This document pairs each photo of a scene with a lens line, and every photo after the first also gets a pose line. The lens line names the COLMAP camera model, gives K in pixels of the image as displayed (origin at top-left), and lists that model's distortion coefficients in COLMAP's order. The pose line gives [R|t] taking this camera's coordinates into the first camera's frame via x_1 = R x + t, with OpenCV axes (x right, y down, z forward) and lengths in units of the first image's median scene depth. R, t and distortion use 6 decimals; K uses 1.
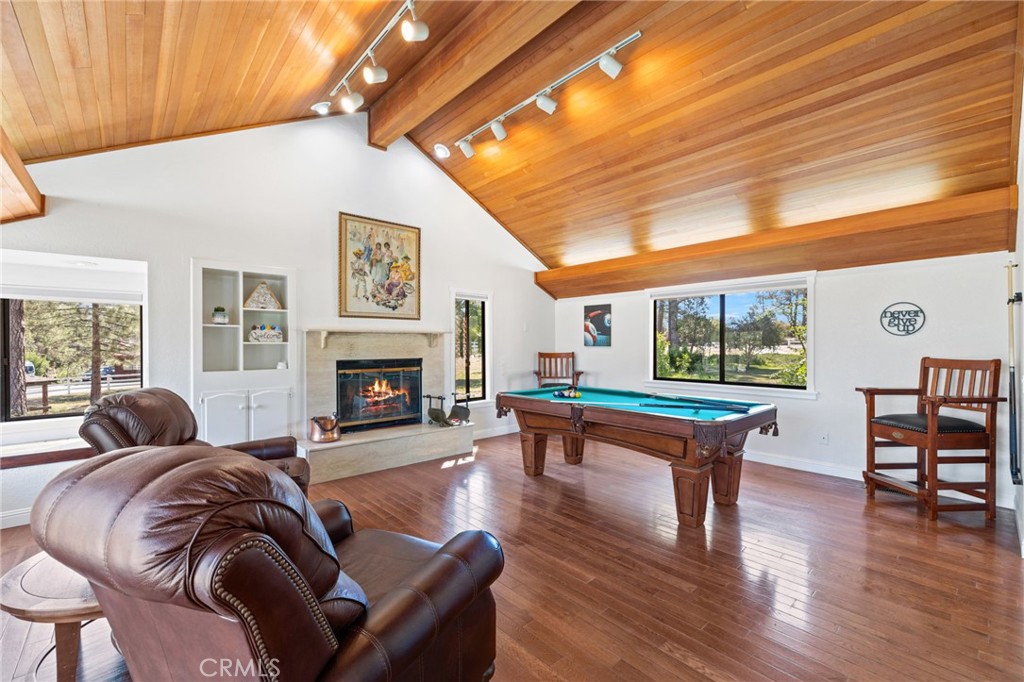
lens RADIAL K [[430.0, 0, 516.8], [0, 430.0, 345.4], [0, 0, 1]] dist [0.002966, 0.000051]
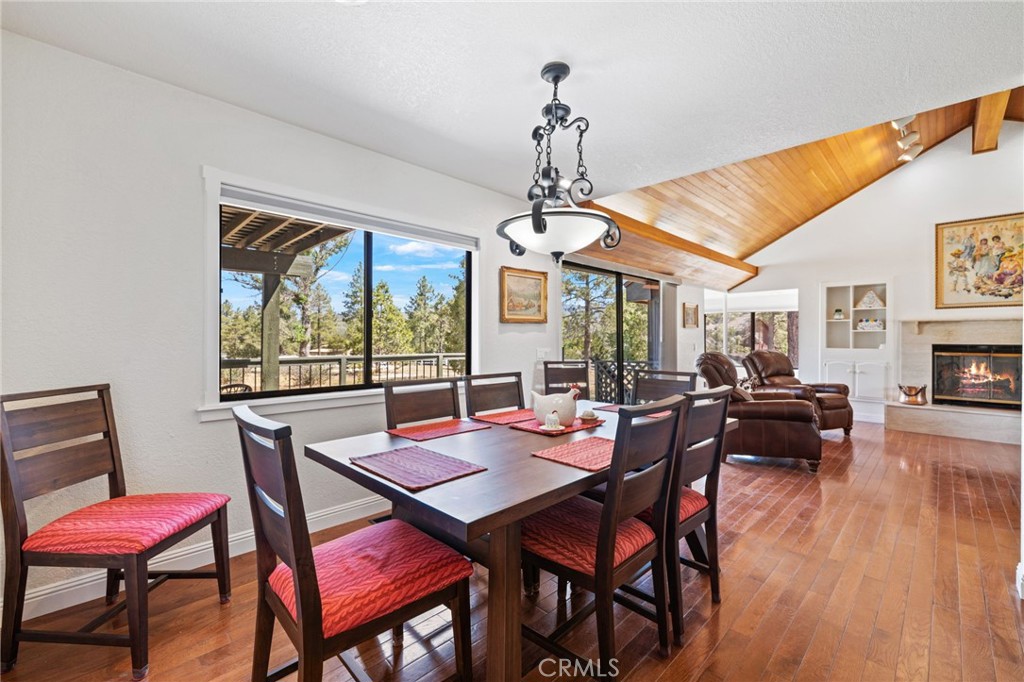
lens RADIAL K [[430.0, 0, 513.1], [0, 430.0, 337.0], [0, 0, 1]] dist [0.002966, 0.000051]
pose [[0.029090, 0.004145, -0.999568, 0.785789], [-0.004326, 0.999983, 0.004021, 0.014017], [0.999567, 0.004207, 0.029107, -0.243891]]
